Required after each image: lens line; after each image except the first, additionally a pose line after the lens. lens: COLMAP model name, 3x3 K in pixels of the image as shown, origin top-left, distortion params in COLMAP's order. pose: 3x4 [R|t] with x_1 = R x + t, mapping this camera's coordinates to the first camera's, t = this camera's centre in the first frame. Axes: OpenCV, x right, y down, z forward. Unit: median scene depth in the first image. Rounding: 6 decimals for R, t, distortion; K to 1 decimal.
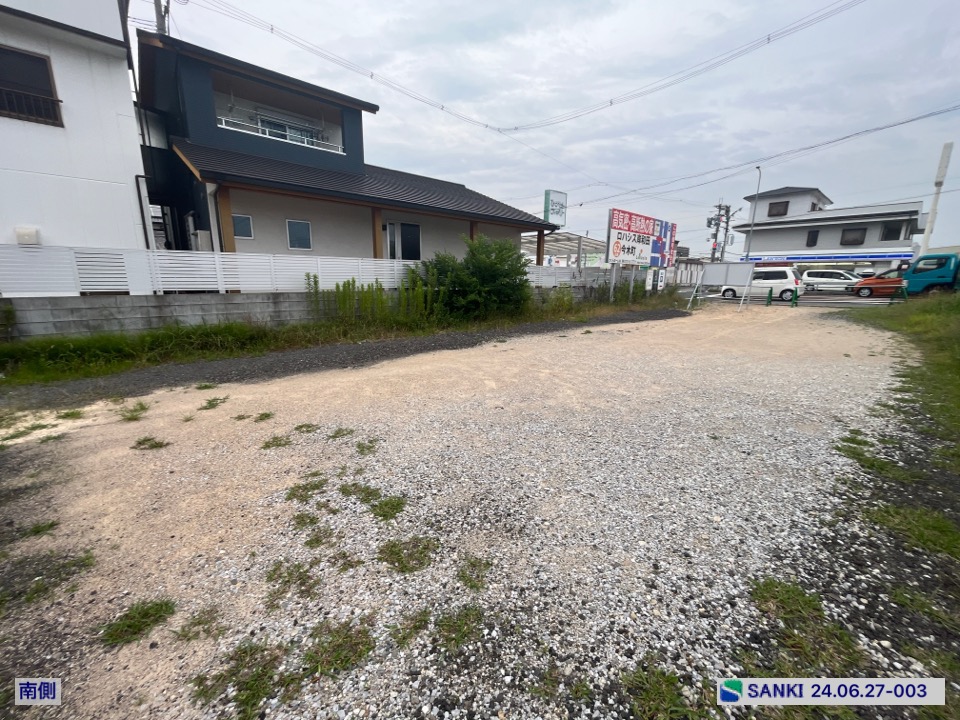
lens RADIAL K [[387.4, 0, 476.2], [0, 387.4, 363.1], [0, 0, 1]] dist [-0.003214, 0.000085]
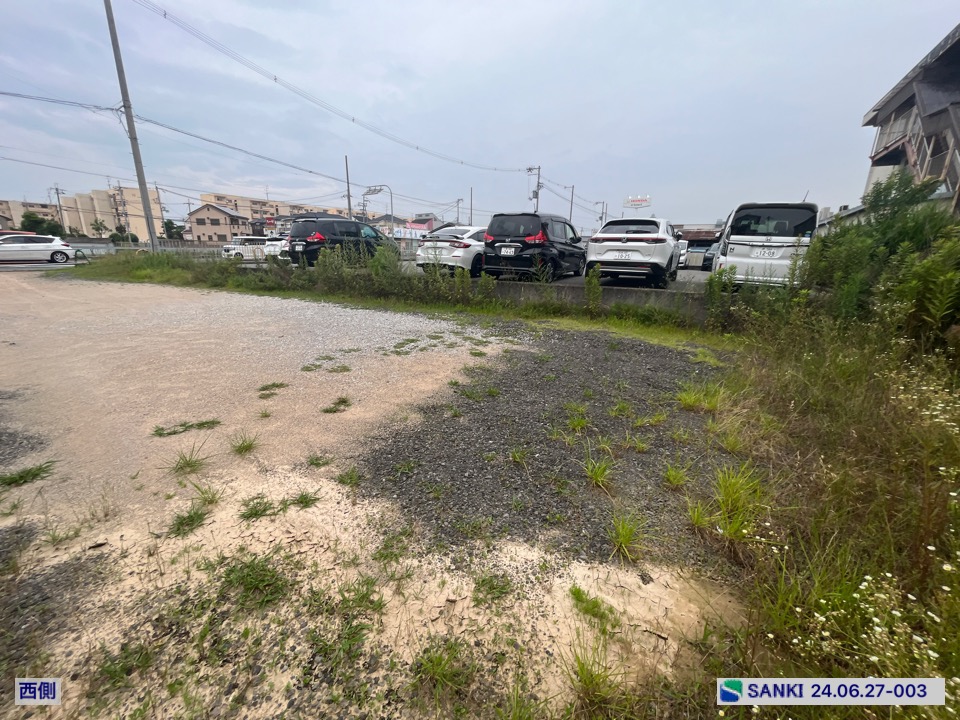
lens RADIAL K [[387.4, 0, 475.5], [0, 387.4, 357.5], [0, 0, 1]] dist [-0.003214, 0.000085]
pose [[-0.302429, -0.256208, 0.918093, -1.464662], [0.186545, 0.928661, 0.320607, -0.136018], [-0.934739, 0.268227, -0.233060, 0.674711]]
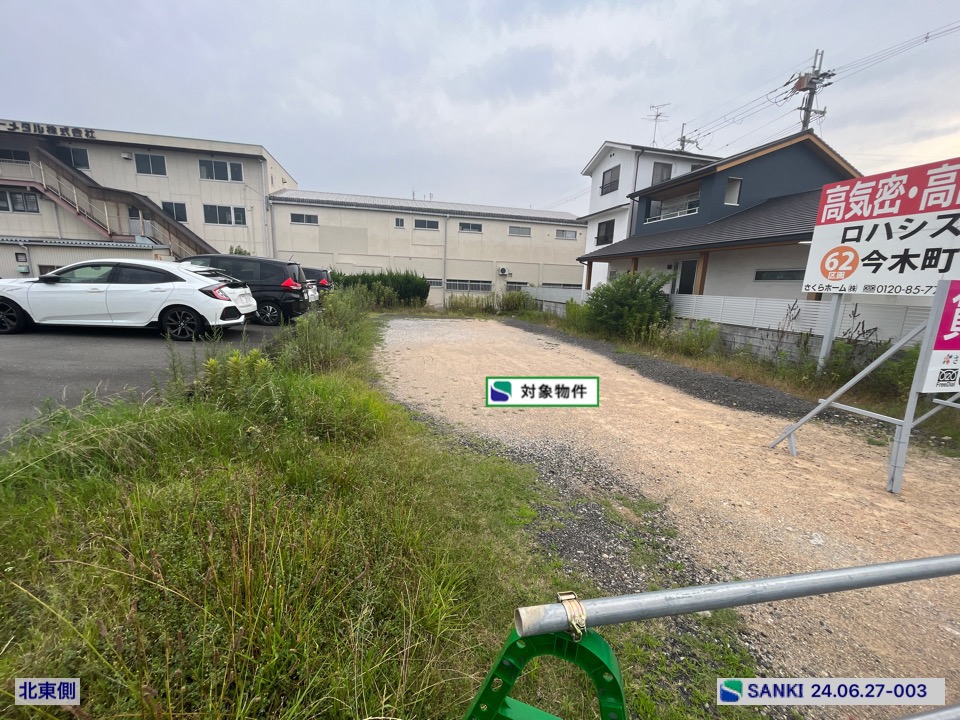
lens RADIAL K [[387.4, 0, 476.3], [0, 387.4, 362.9], [0, 0, 1]] dist [-0.003214, 0.000085]
pose [[-0.479810, 0.149551, -0.864533, 3.593051], [-0.230140, 0.929410, 0.288500, -0.785440], [0.846651, 0.337389, -0.411522, 3.125597]]
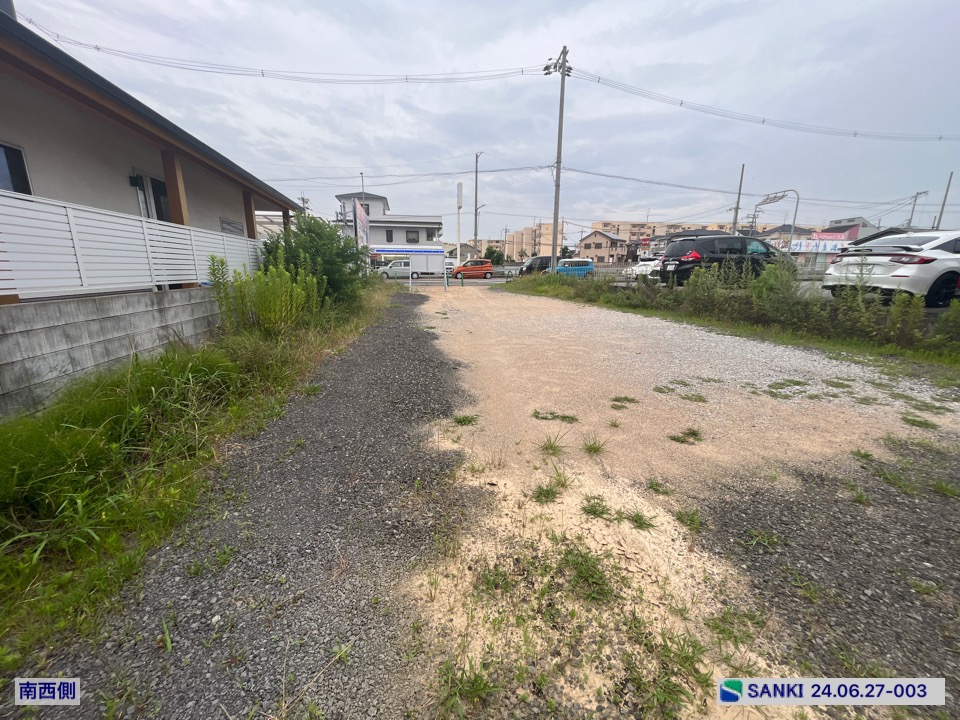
lens RADIAL K [[387.4, 0, 476.6], [0, 387.4, 358.7], [0, 0, 1]] dist [-0.003214, 0.000085]
pose [[0.524506, -0.196012, 0.828537, -1.469995], [0.181961, 0.976461, 0.115817, -0.146621], [-0.831736, 0.090014, 0.547826, 0.696026]]
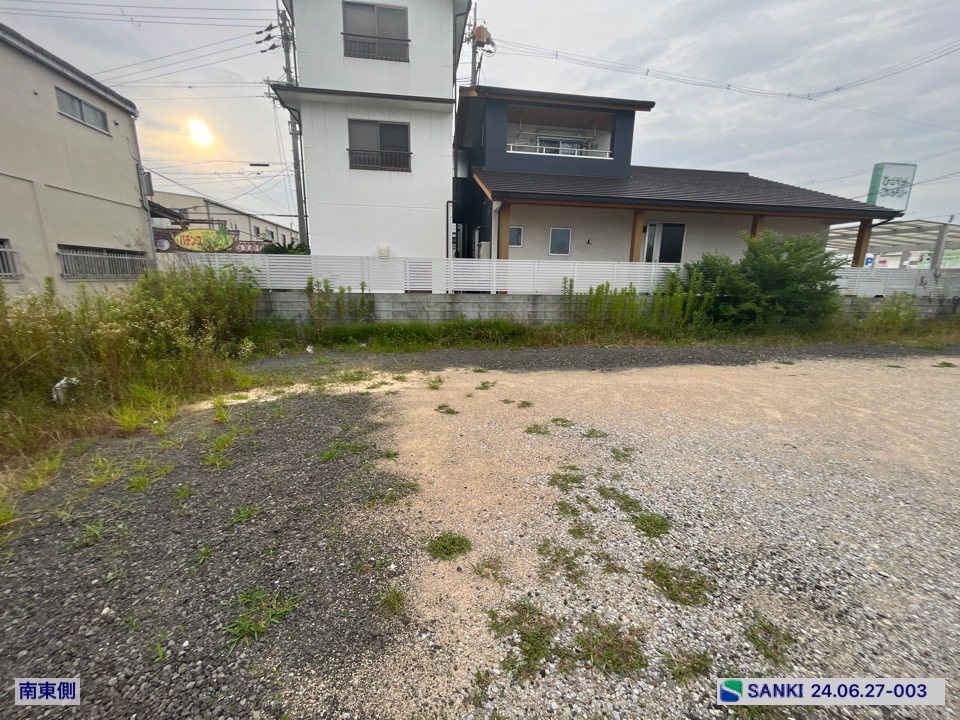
lens RADIAL K [[387.4, 0, 475.6], [0, 387.4, 362.2], [0, 0, 1]] dist [-0.003214, 0.000085]
pose [[0.829779, 0.120833, -0.544855, -0.063700], [-0.126979, 0.991551, 0.026516, 0.005450], [0.543455, 0.047183, 0.838111, -0.024639]]
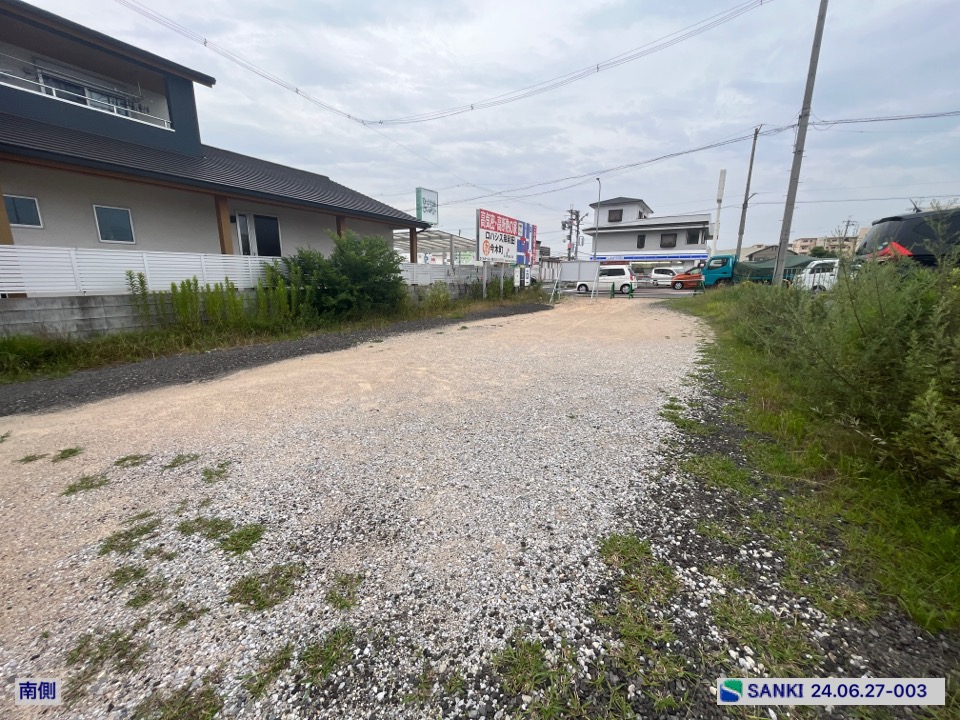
lens RADIAL K [[387.4, 0, 476.0], [0, 387.4, 363.0], [0, 0, 1]] dist [-0.003214, 0.000085]
pose [[0.954059, -0.070866, 0.291116, 0.027752], [0.069283, 0.997473, 0.015753, -0.000394], [-0.291497, 0.005140, 0.956558, 0.004304]]
